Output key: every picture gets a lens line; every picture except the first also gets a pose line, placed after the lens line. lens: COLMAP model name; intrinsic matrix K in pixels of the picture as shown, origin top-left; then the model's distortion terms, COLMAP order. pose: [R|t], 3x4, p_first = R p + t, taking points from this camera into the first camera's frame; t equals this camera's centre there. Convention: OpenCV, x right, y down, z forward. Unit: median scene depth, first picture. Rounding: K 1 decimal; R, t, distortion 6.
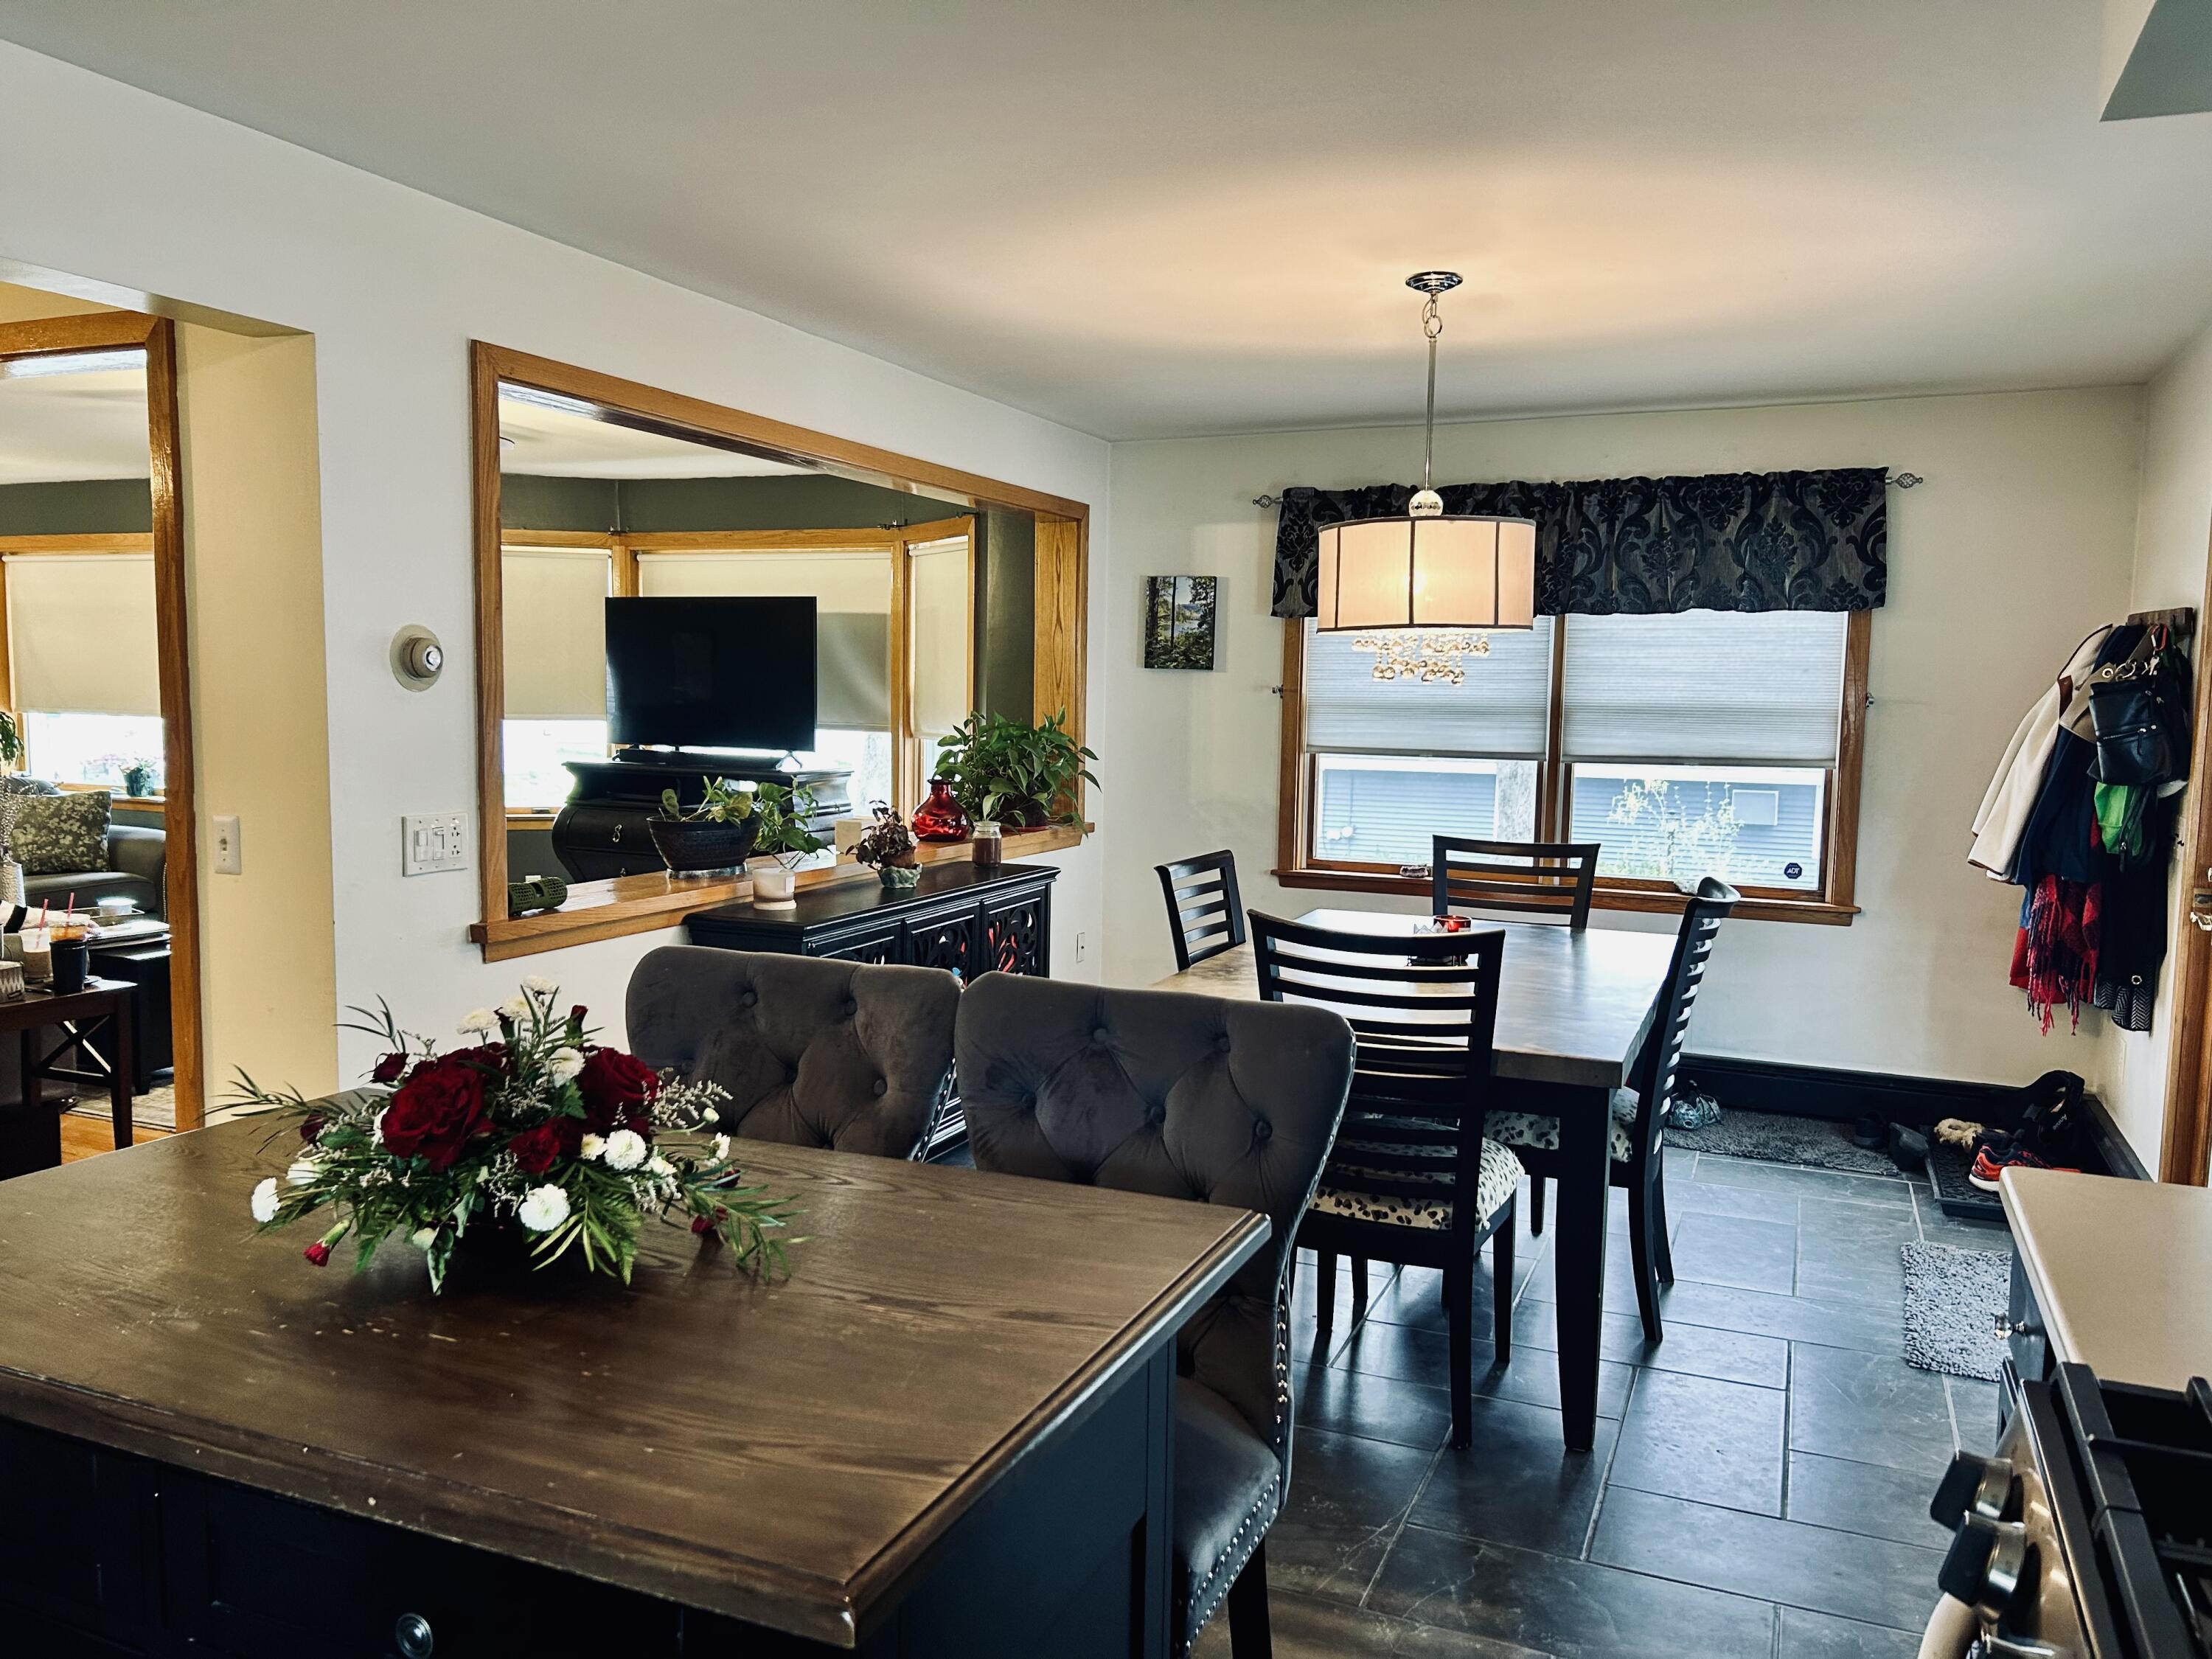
lens RADIAL K [[1670.6, 0, 1108.5], [0, 1670.6, 832.1], [0, 0, 1]] dist [0.069581, -0.091681]
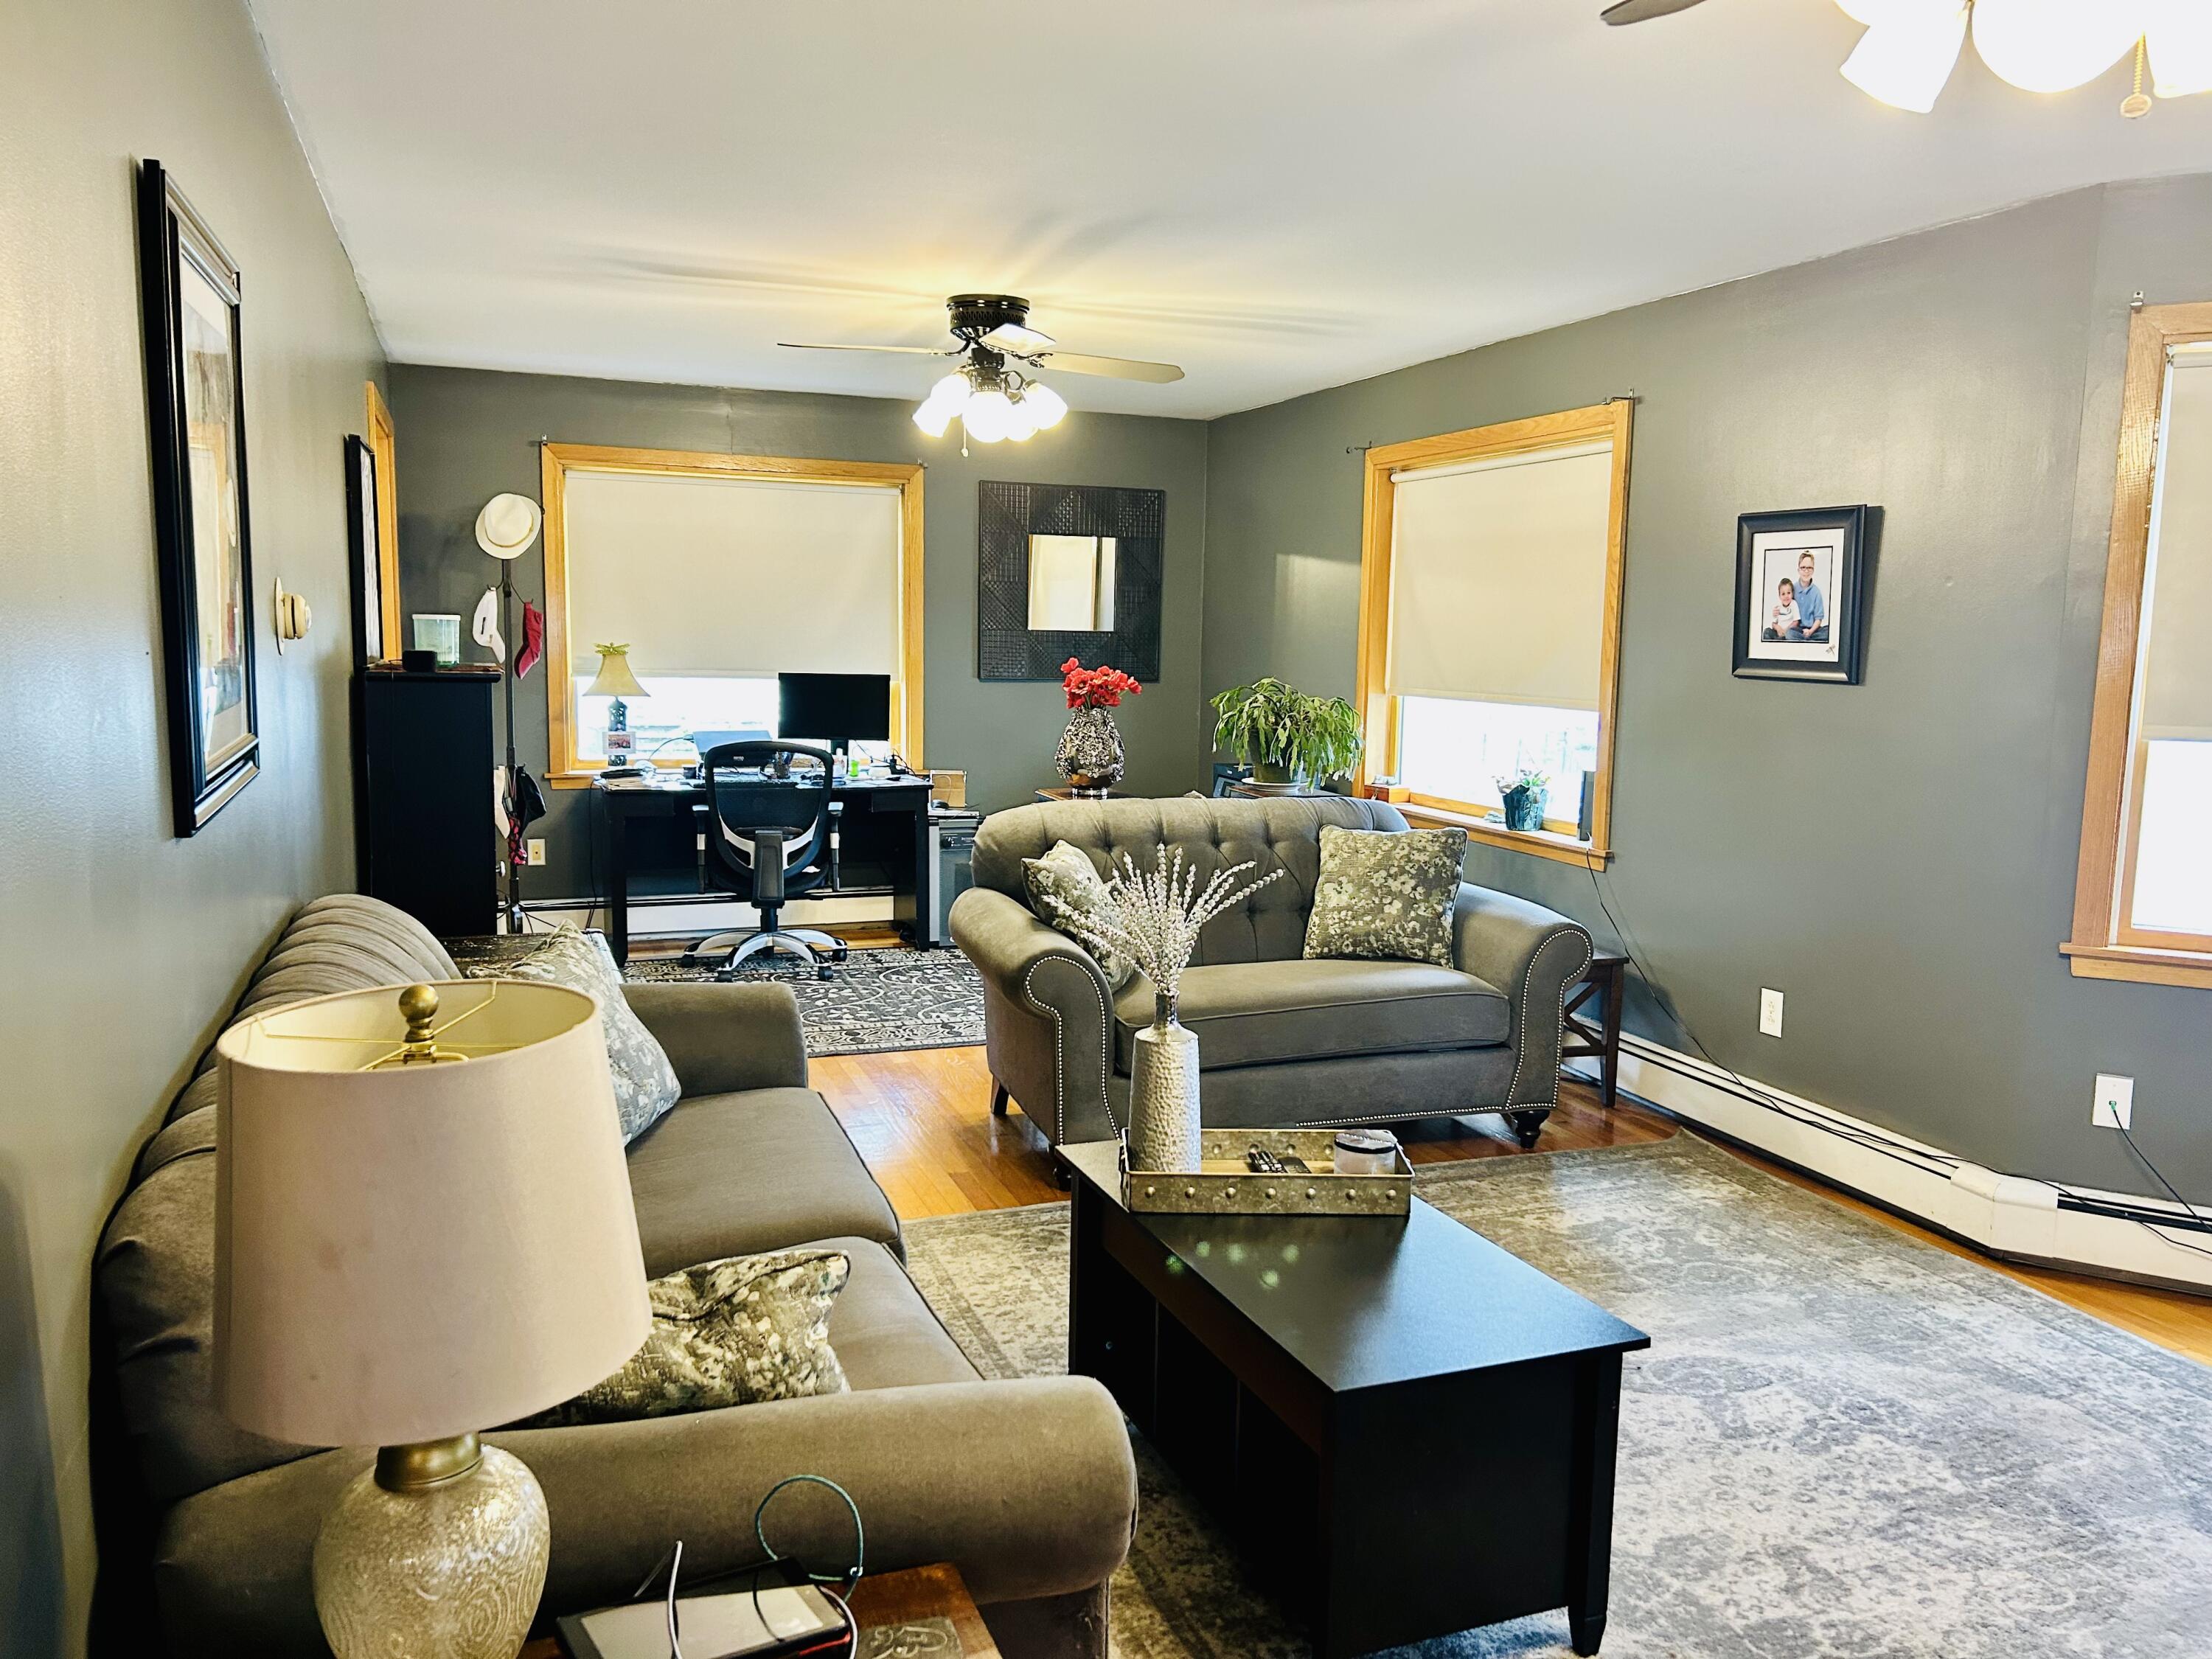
lens RADIAL K [[1670.6, 0, 1107.9], [0, 1670.6, 830.6], [0, 0, 1]] dist [0.069581, -0.091681]
pose [[0.681204, 0.087191, -0.726883, -0.239775], [-0.066605, 0.996146, 0.057071, -0.051304], [0.729058, 0.009537, 0.684386, 0.497275]]
